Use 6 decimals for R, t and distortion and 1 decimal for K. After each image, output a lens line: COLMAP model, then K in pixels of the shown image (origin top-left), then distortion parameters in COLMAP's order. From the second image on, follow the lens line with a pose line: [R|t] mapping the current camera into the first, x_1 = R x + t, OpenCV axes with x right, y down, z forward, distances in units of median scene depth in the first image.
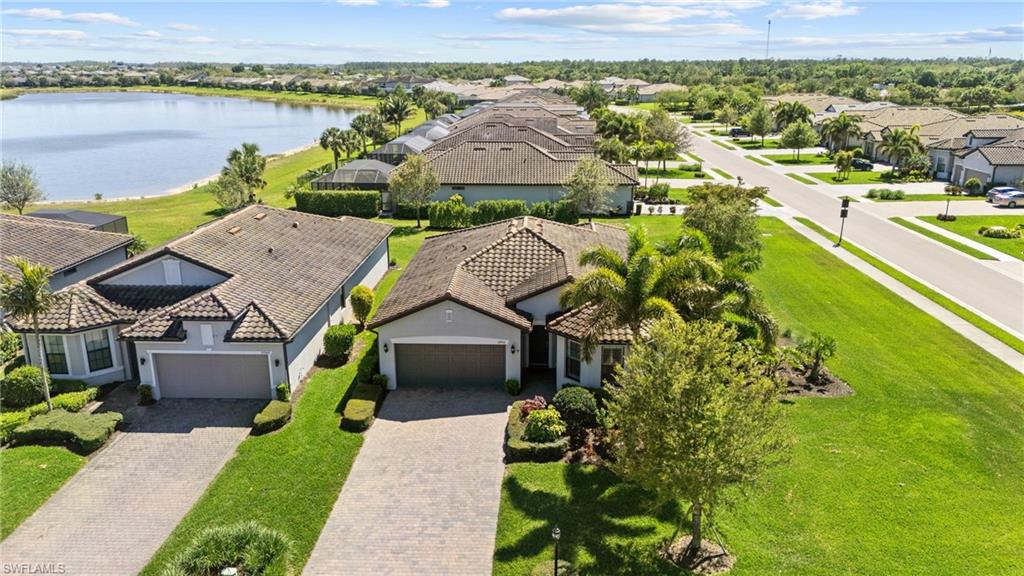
lens RADIAL K [[765.3, 0, 524.8], [0, 765.3, 290.0], [0, 0, 1]] dist [0.032527, -0.002525]
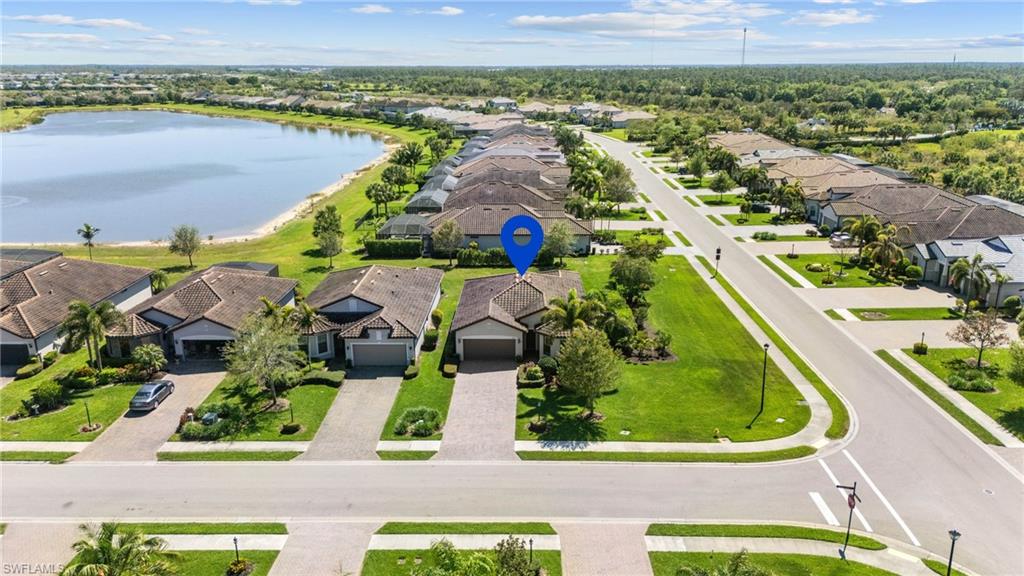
lens RADIAL K [[765.3, 0, 524.8], [0, 765.3, 290.0], [0, 0, 1]] dist [0.032527, -0.002525]
pose [[0.999784, -0.007201, 0.019488, -0.039029], [0.007181, 0.999974, 0.001046, -0.066140], [-0.019495, -0.000905, 0.999810, -1.112981]]
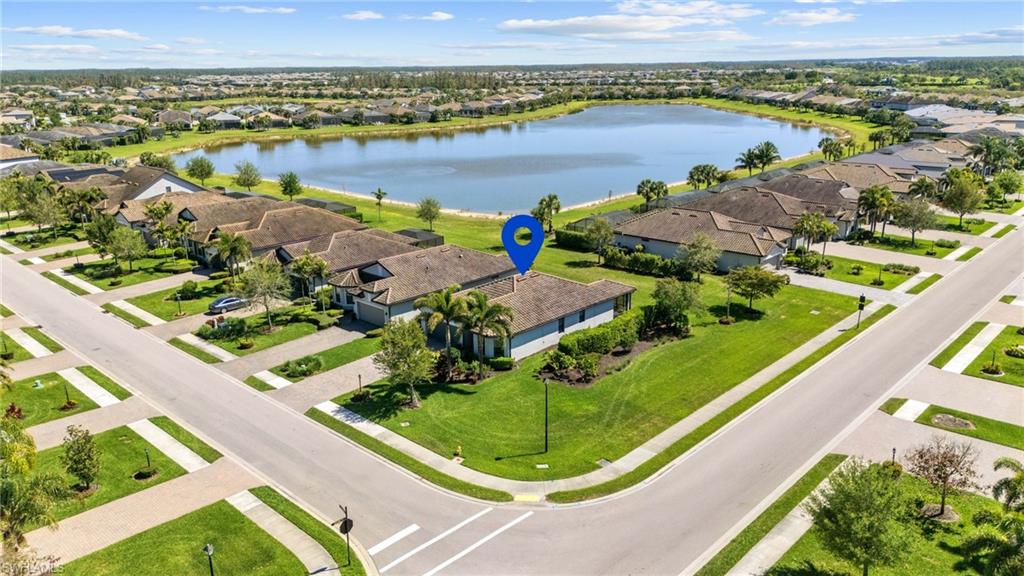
lens RADIAL K [[765.3, 0, 524.8], [0, 765.3, 290.0], [0, 0, 1]] dist [0.032527, -0.002525]
pose [[0.761310, 0.182744, -0.622103, 1.483868], [-0.179455, 0.981367, 0.068667, -0.222985], [0.623060, 0.059363, 0.779918, -0.635320]]
